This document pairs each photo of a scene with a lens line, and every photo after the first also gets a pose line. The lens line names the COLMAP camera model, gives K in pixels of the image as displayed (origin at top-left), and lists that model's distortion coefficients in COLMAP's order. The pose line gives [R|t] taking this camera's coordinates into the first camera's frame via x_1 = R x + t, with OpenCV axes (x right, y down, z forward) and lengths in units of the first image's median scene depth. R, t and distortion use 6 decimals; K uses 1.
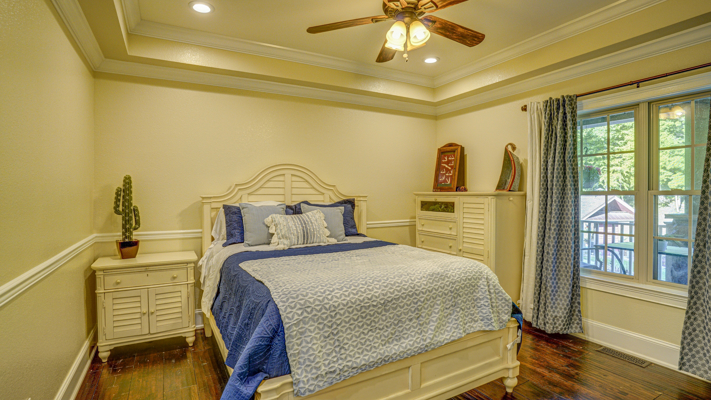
lens RADIAL K [[354.8, 0, 353.1], [0, 354.8, 197.0], [0, 0, 1]] dist [-0.053200, 0.023064]
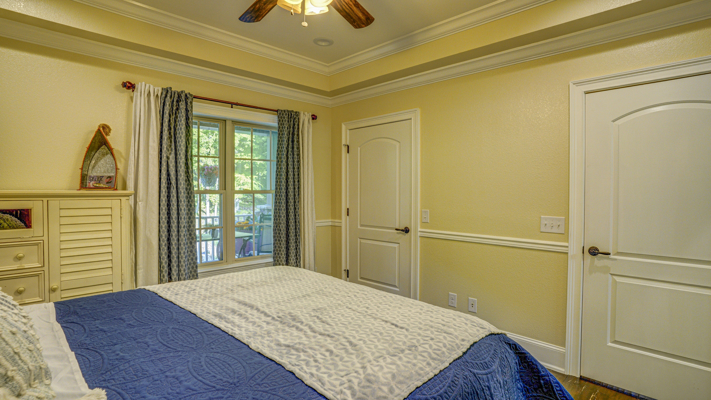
lens RADIAL K [[354.8, 0, 359.4], [0, 354.8, 193.1], [0, 0, 1]] dist [-0.053200, 0.023064]
pose [[-0.288278, -0.006071, 0.957527, -0.485845], [0.007588, 0.999934, 0.008625, -0.013682], [-0.957517, 0.009753, -0.288213, 0.850912]]
